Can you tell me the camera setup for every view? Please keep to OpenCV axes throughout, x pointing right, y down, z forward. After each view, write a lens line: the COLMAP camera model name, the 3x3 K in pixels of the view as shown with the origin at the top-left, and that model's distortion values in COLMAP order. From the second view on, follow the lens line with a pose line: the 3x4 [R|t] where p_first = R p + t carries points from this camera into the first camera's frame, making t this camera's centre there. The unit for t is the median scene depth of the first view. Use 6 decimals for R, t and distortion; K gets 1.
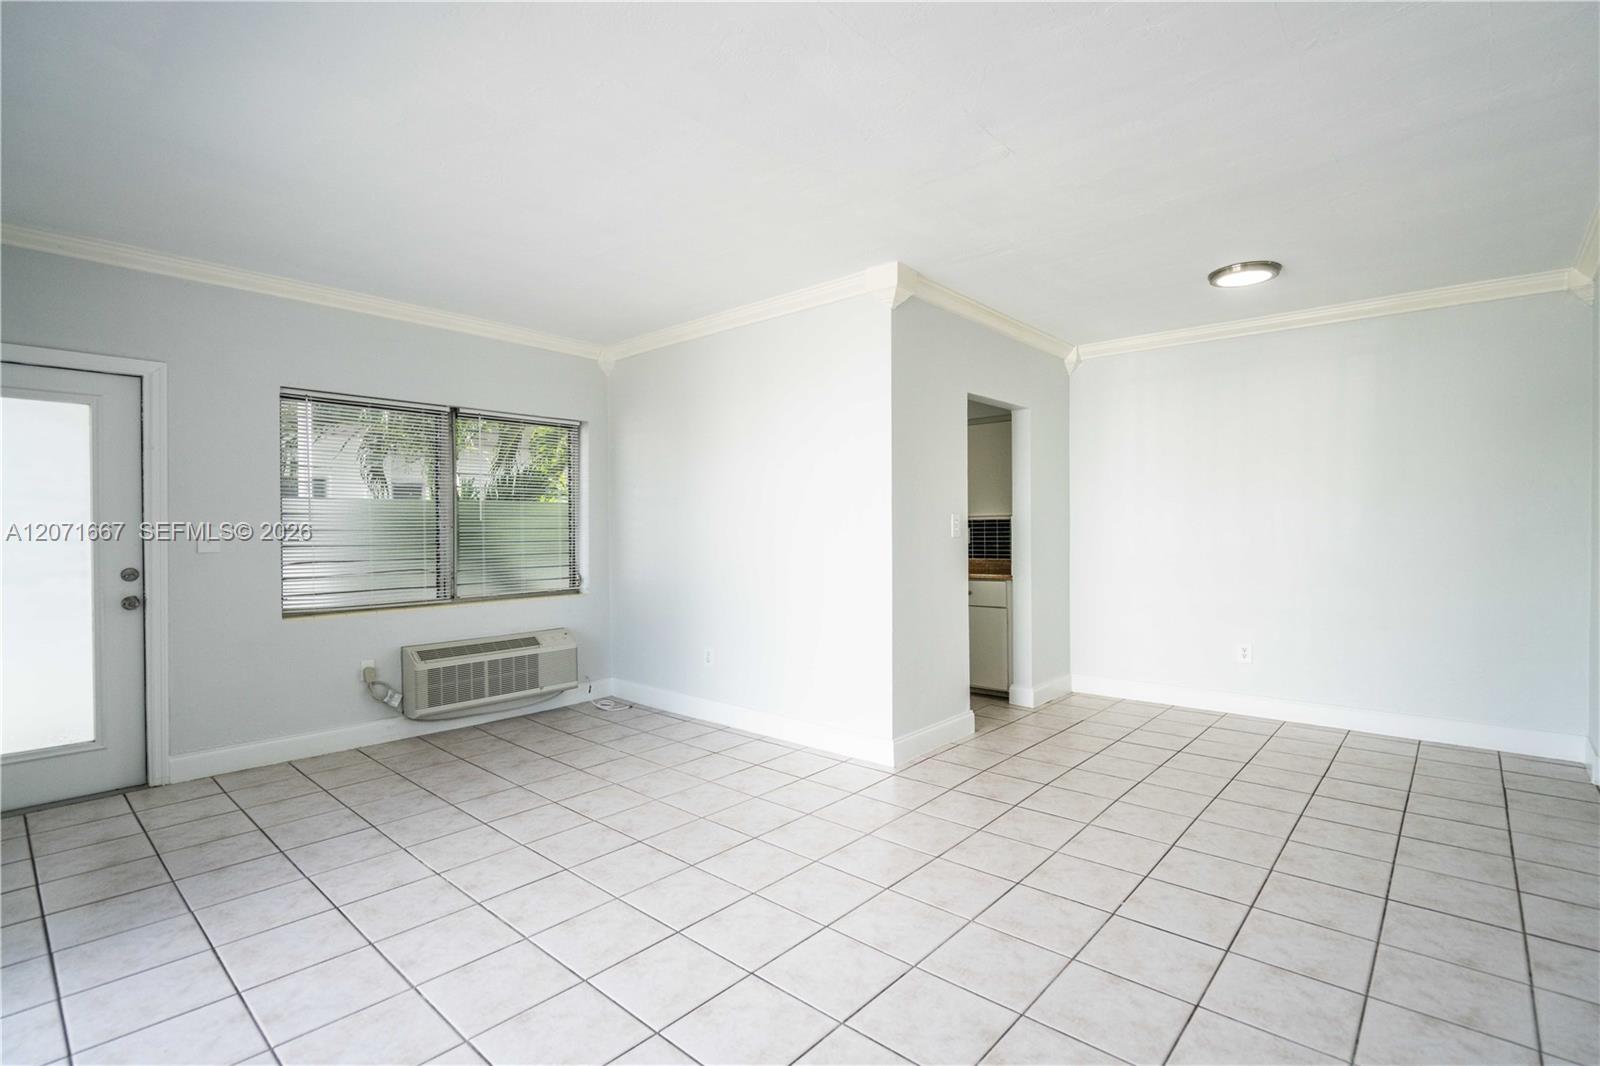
lens RADIAL K [[745.9, 0, 796.8], [0, 745.9, 529.7], [0, 0, 1]] dist [0.001381, 0.000460]
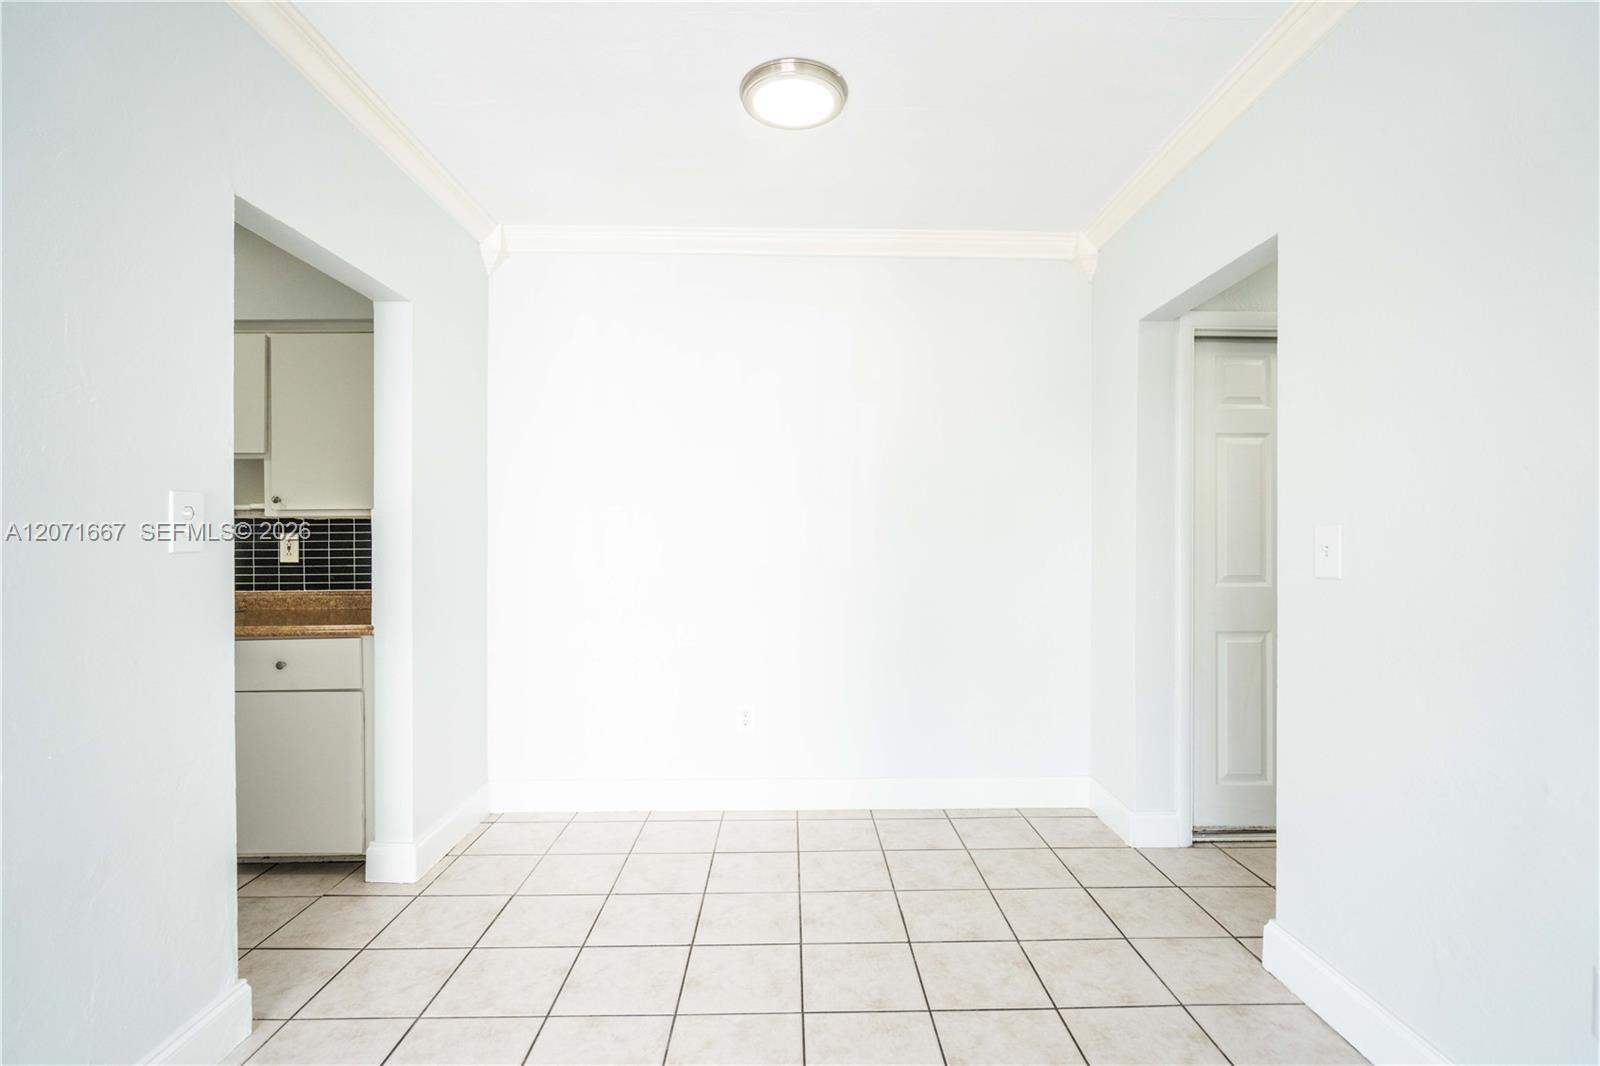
lens RADIAL K [[740.8, 0, 793.3], [0, 740.8, 533.9], [0, 0, 1]] dist [-0.002743, 0.000192]
pose [[0.742126, 0.006723, 0.670226, 0.166291], [0.001670, 0.999928, -0.011879, 0.004807], [-0.670258, 0.009934, 0.742062, 0.440890]]
